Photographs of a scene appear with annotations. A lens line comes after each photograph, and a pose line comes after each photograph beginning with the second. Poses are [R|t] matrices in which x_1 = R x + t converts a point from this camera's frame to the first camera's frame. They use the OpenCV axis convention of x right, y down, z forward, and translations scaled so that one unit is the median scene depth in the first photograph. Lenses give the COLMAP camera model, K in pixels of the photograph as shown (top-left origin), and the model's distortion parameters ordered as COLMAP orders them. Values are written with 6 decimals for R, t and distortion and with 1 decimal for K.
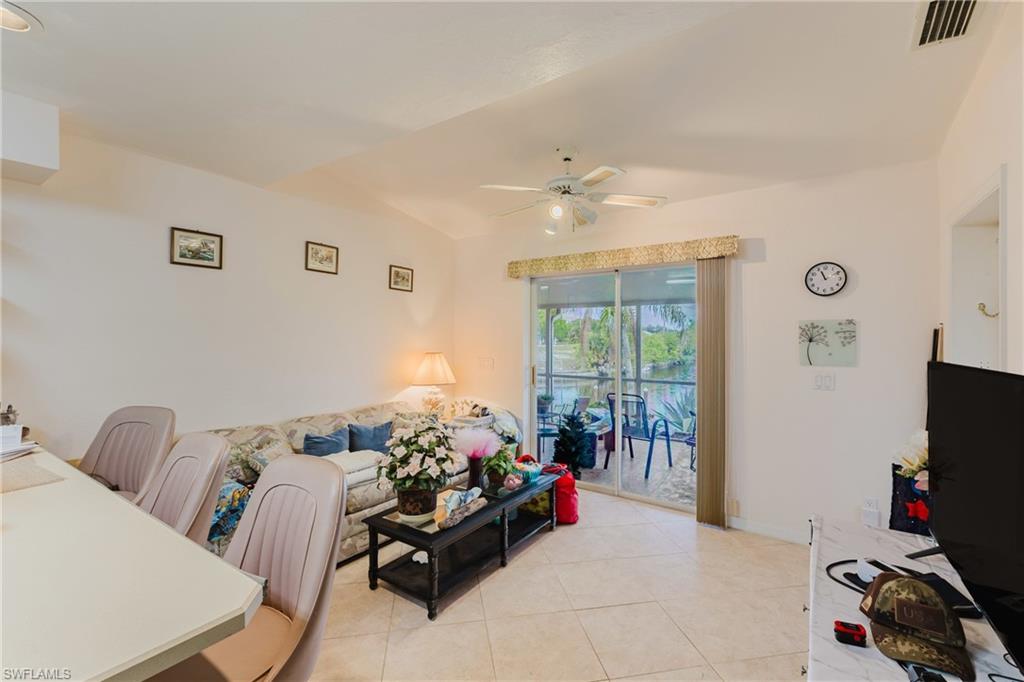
lens RADIAL K [[441.2, 0, 511.9], [0, 441.2, 340.3], [0, 0, 1]] dist [0.016308, -0.000050]
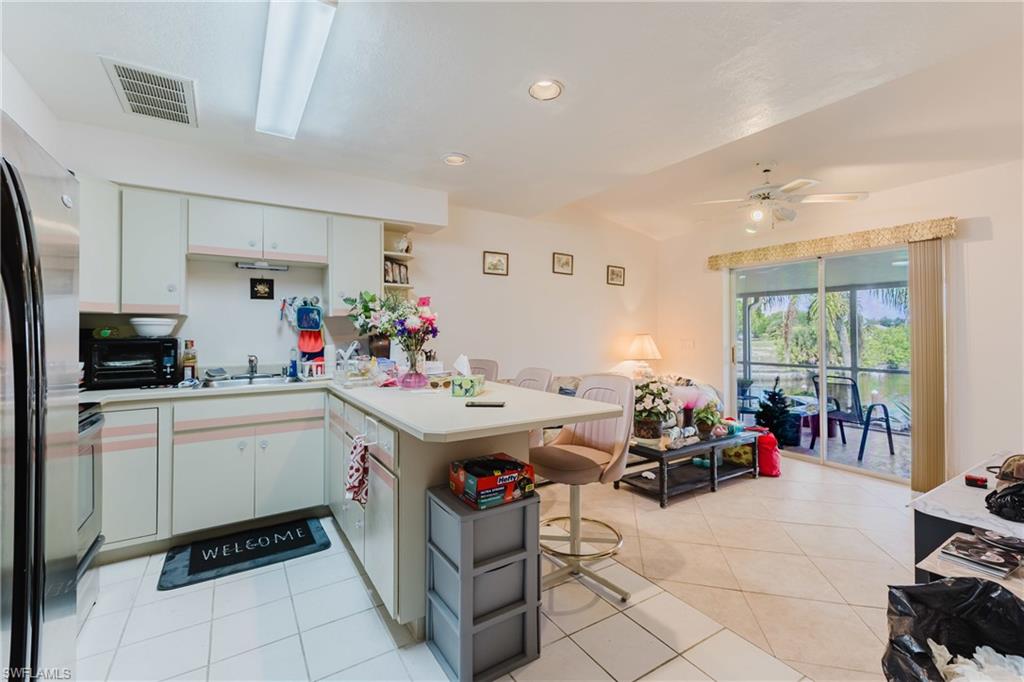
lens RADIAL K [[441.2, 0, 515.0], [0, 441.2, 328.5], [0, 0, 1]] dist [0.016308, -0.000050]
pose [[0.924444, -0.006065, -0.381268, -0.047416], [-0.000804, 0.999840, -0.017854, 0.044480], [0.381316, 0.016812, 0.924292, -0.355767]]
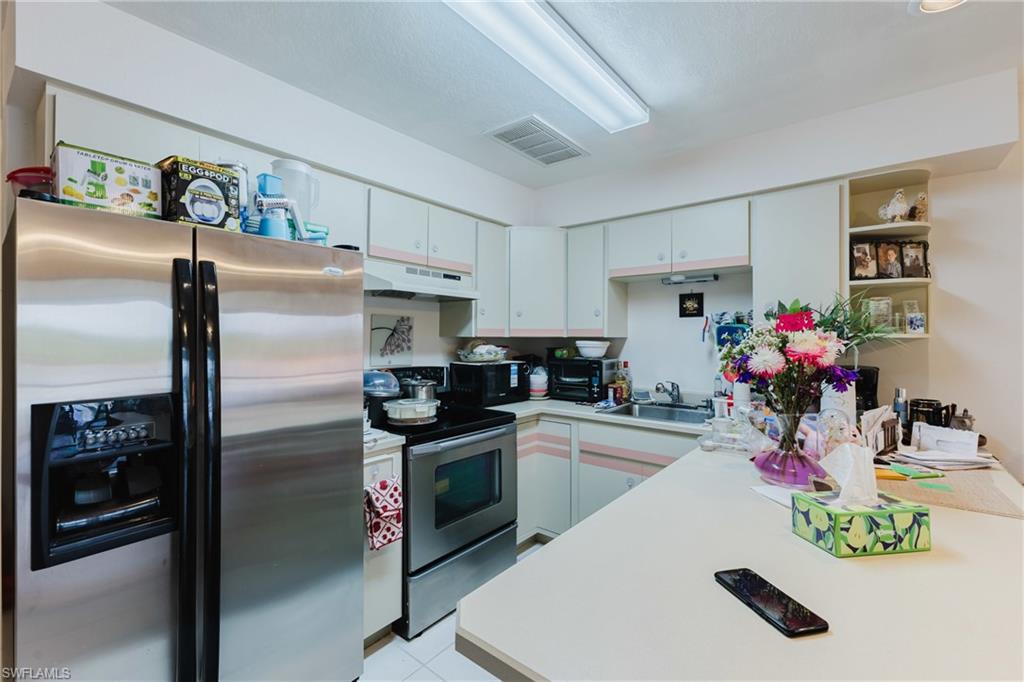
lens RADIAL K [[441.2, 0, 512.0], [0, 441.2, 330.7], [0, 0, 1]] dist [0.016308, -0.000050]
pose [[-0.065769, -0.009041, -0.997794, -0.067205], [-0.010217, 0.999913, -0.008386, -0.002152], [0.997783, 0.009643, -0.065856, 0.067050]]
